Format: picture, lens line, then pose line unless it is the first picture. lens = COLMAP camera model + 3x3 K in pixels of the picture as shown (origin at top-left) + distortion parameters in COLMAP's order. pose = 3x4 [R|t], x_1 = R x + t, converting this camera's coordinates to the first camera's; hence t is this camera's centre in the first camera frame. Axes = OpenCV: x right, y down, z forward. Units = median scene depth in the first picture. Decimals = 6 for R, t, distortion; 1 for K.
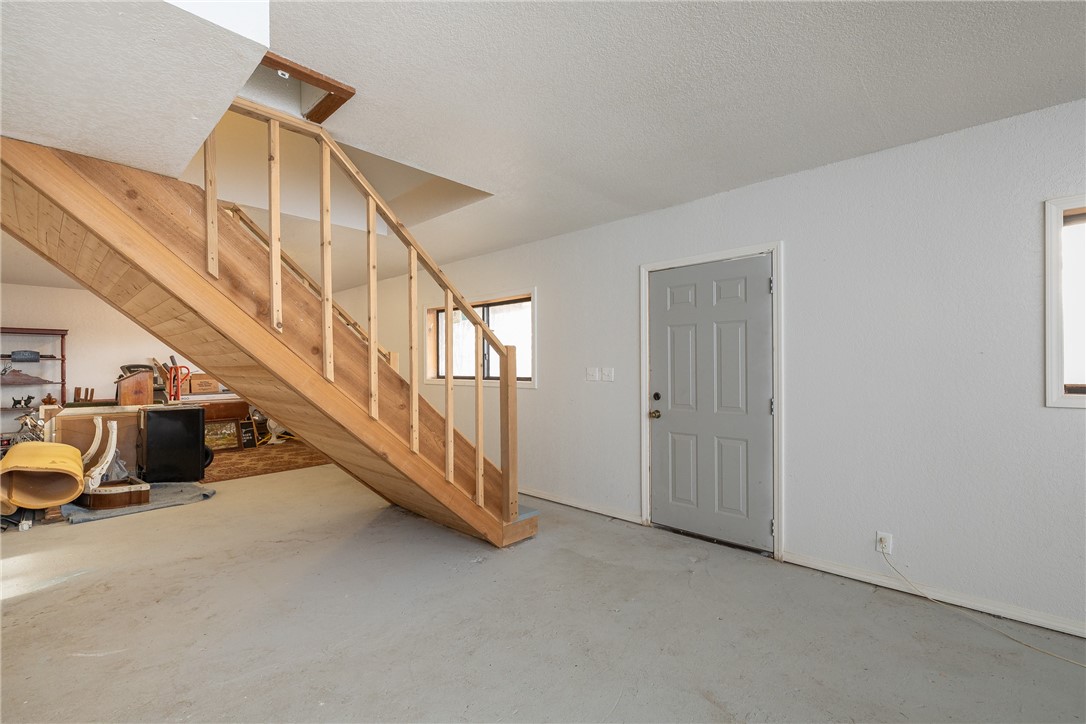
lens RADIAL K [[473.4, 0, 544.6], [0, 473.4, 371.4], [0, 0, 1]] dist [0.000781, -0.000090]
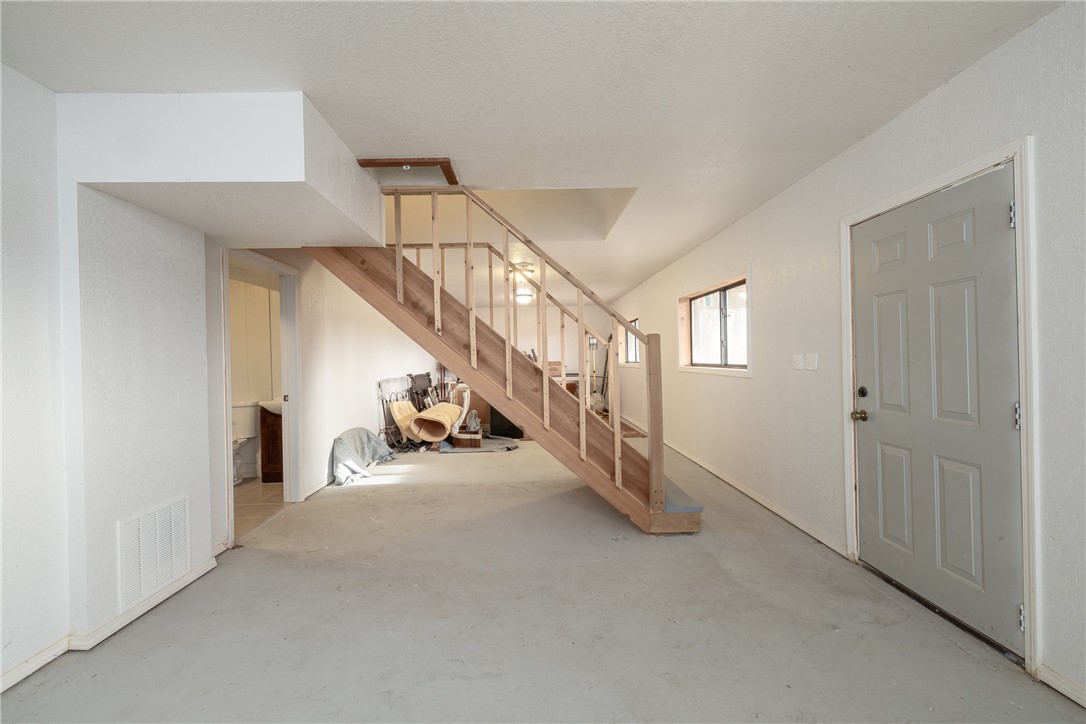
lens RADIAL K [[461.1, 0, 543.0], [0, 461.1, 362.0], [0, 0, 1]] dist [0.002410, 0.000303]
pose [[0.697987, -0.002058, -0.716107, 0.458916], [0.008576, 0.999948, 0.005485, -0.002727], [0.716059, -0.009970, 0.697969, 0.151267]]
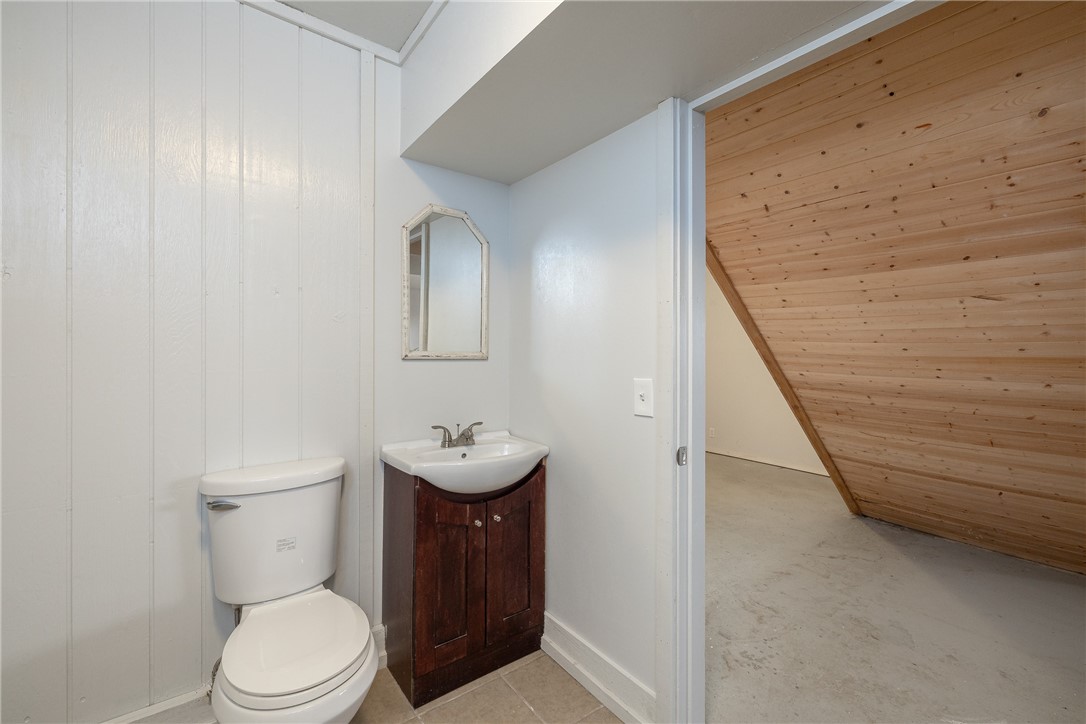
lens RADIAL K [[461.1, 0, 543.0], [0, 461.1, 362.0], [0, 0, 1]] dist [0.002410, 0.000303]
pose [[0.980491, 0.014933, -0.195998, -0.938936], [-0.014724, 0.999888, 0.002525, 0.014201], [0.196014, 0.000410, 0.980601, 0.085772]]
